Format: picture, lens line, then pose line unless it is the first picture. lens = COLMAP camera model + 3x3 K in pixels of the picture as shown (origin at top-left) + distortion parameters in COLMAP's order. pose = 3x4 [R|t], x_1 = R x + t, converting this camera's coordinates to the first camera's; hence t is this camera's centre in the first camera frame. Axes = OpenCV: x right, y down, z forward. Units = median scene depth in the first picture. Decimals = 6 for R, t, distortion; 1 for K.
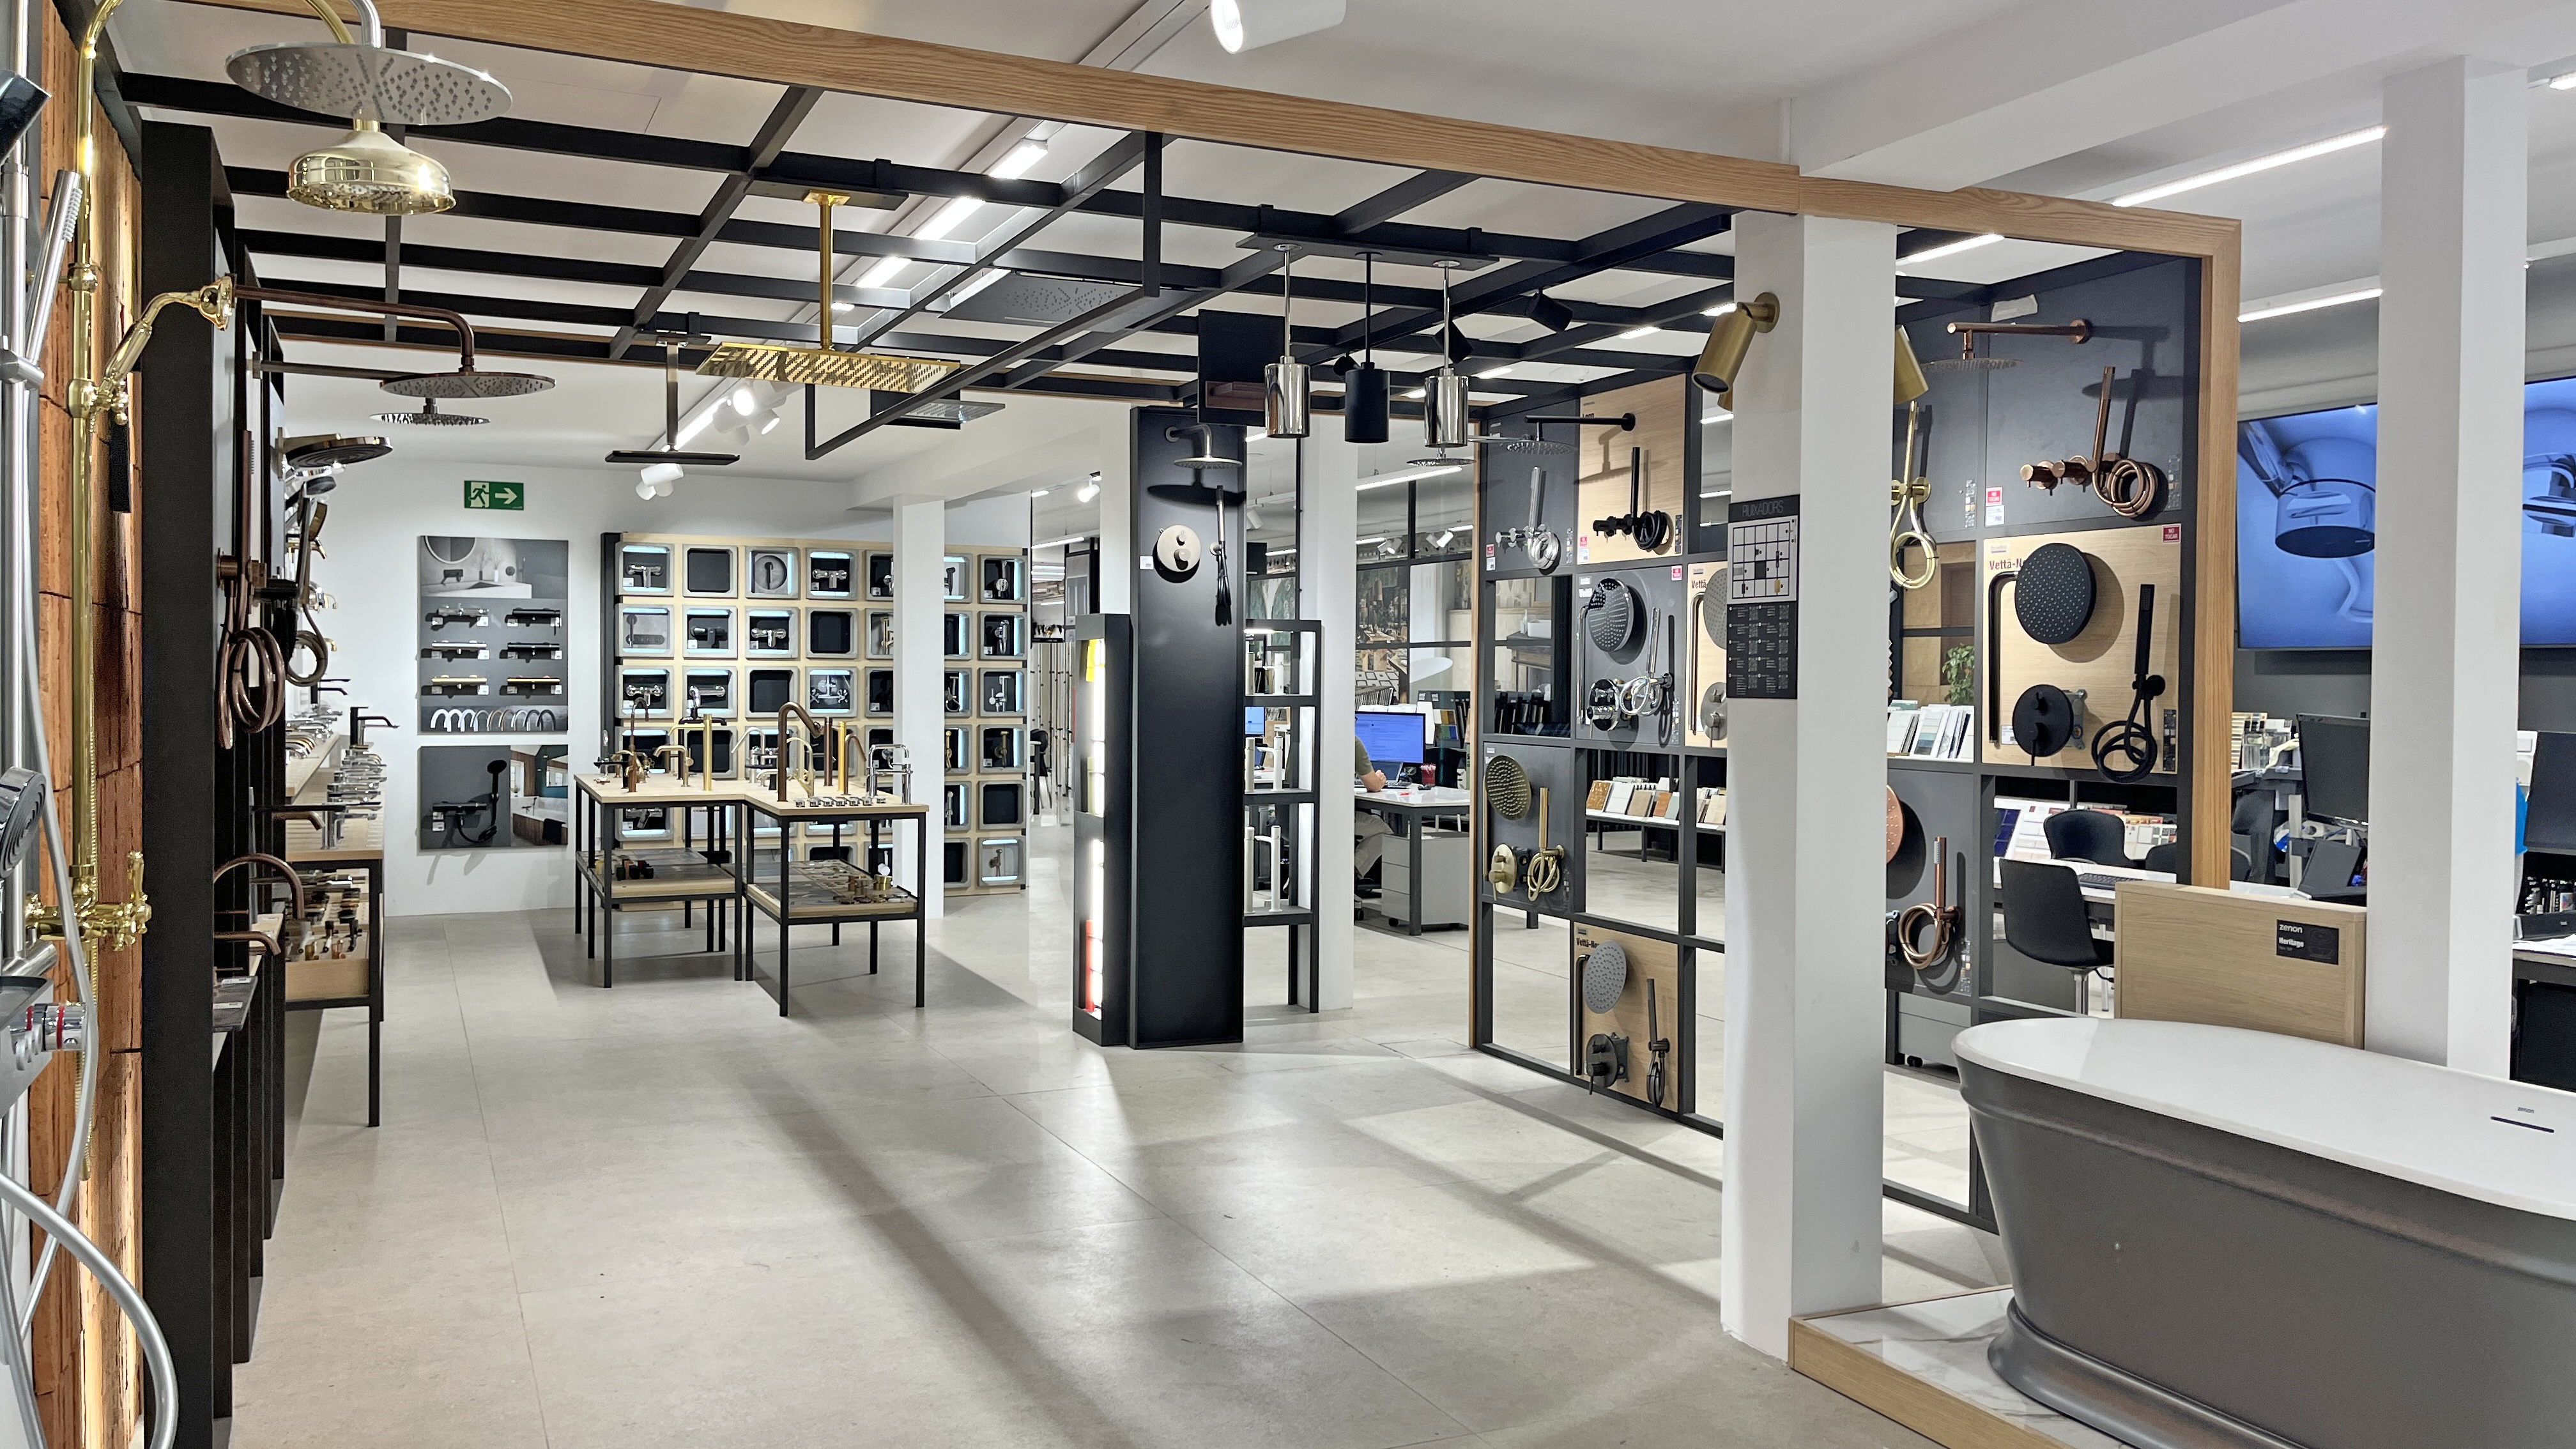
lens RADIAL K [[1938.6, 0, 1296.9], [0, 1938.6, 728.3], [0, 0, 1]] dist [0.002105, -0.000792]
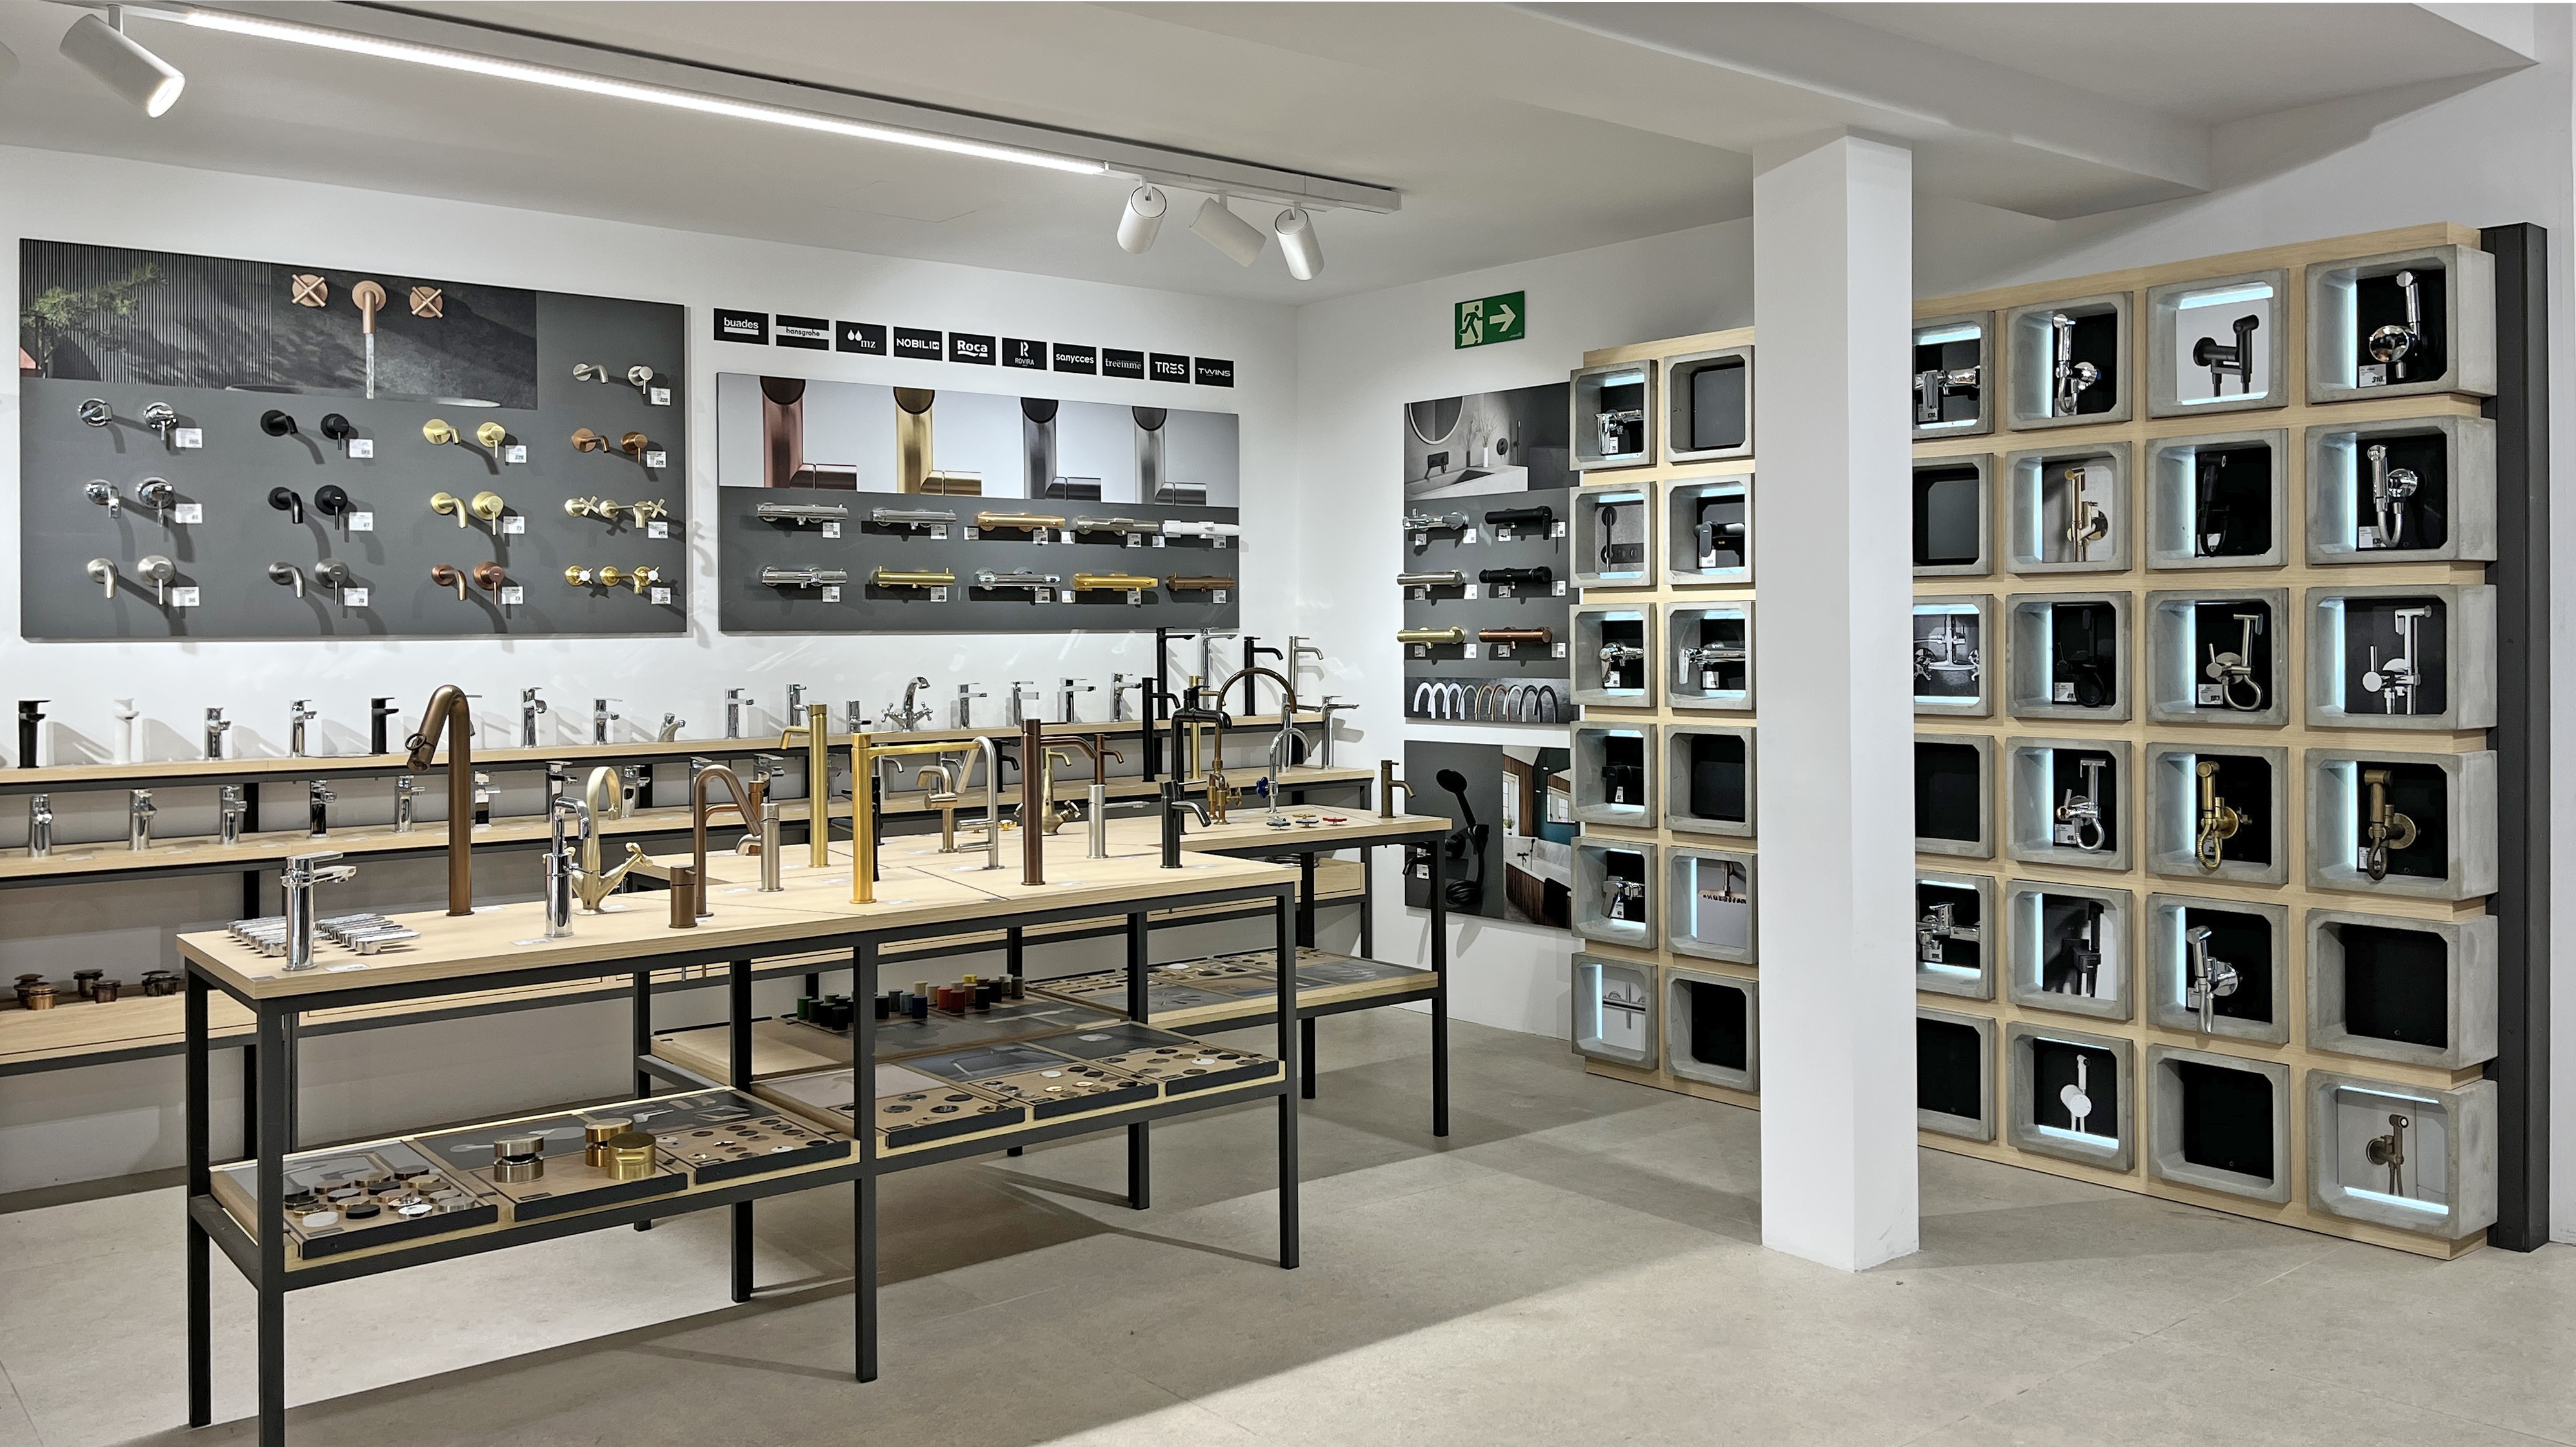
lens RADIAL K [[2046.0, 0, 1283.0], [0, 2046.0, 652.5], [0, 0, 1]] dist [0.084146, -0.000229]
pose [[0.226490, 0.005356, -0.973999, 0.179215], [-0.010449, 0.999941, 0.003069, -0.020401], [0.973958, 0.009482, 0.226532, 0.796215]]
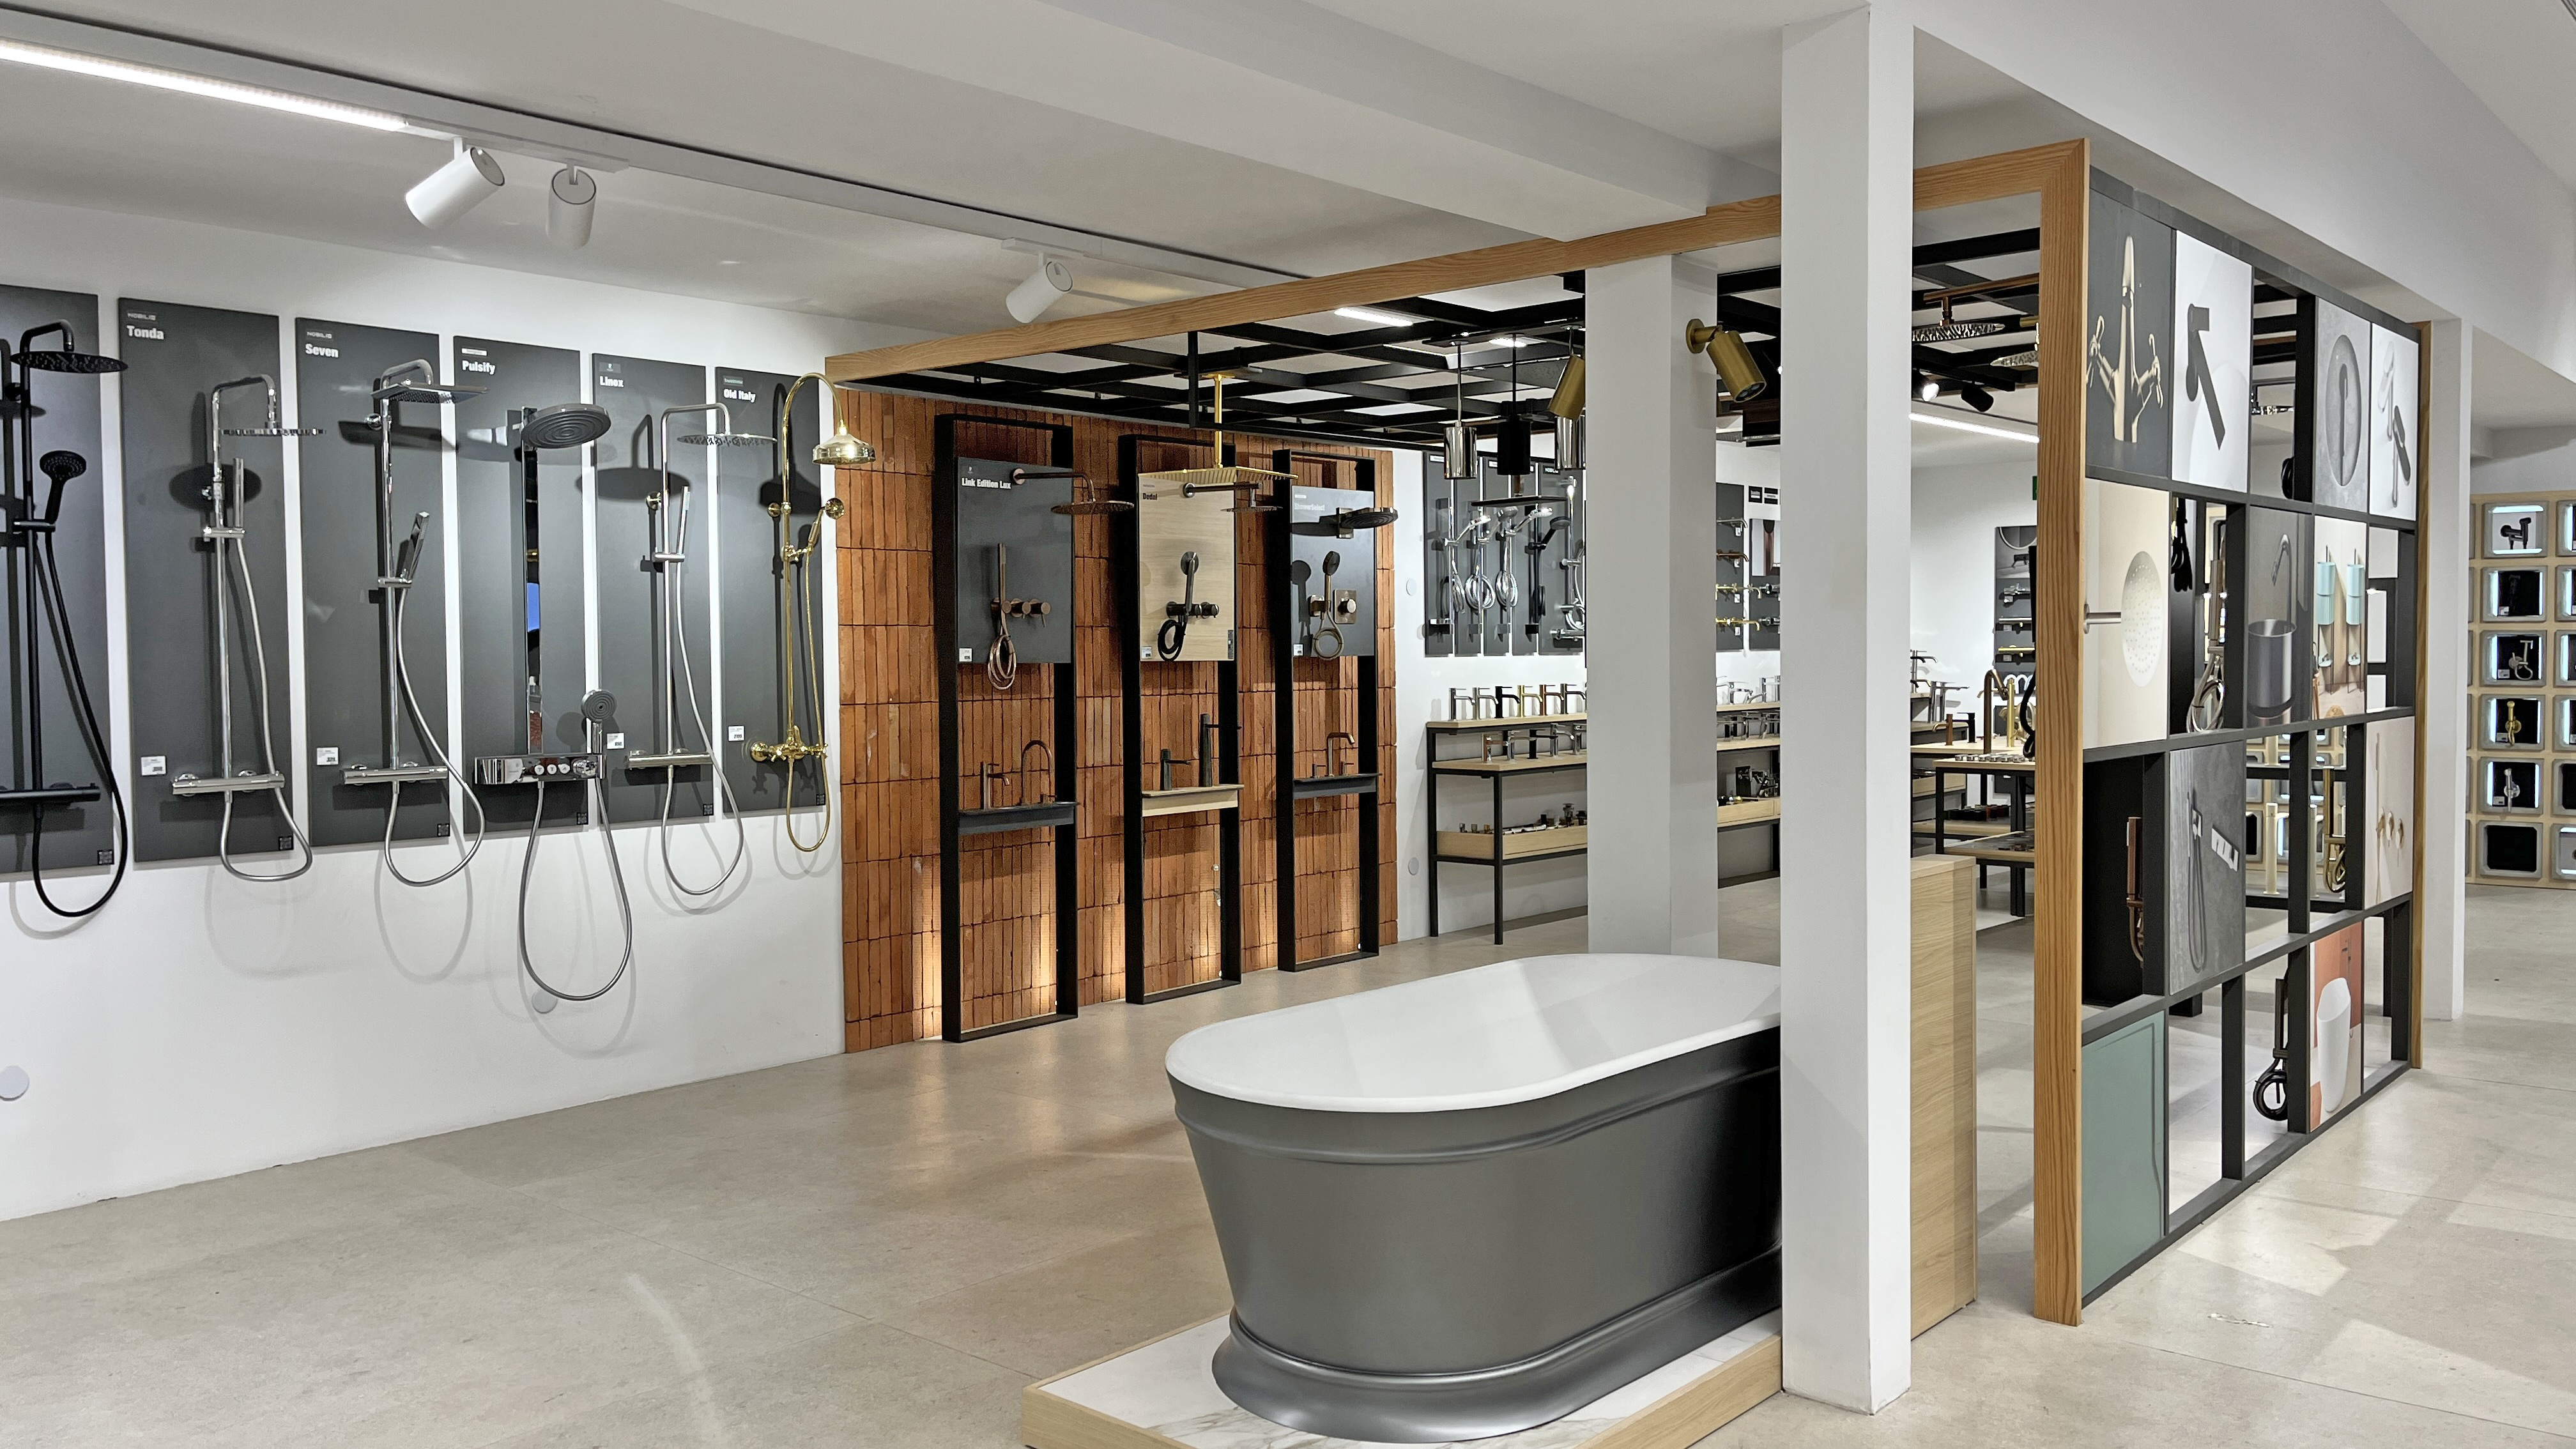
lens RADIAL K [[1938.6, 0, 1296.9], [0, 1938.6, 728.3], [0, 0, 1]] dist [0.002105, -0.000792]
pose [[0.400983, 0.034447, -0.915437, 0.448845], [-0.004527, 0.999355, 0.035621, -0.017033], [0.916074, -0.010139, 0.400881, 0.136628]]
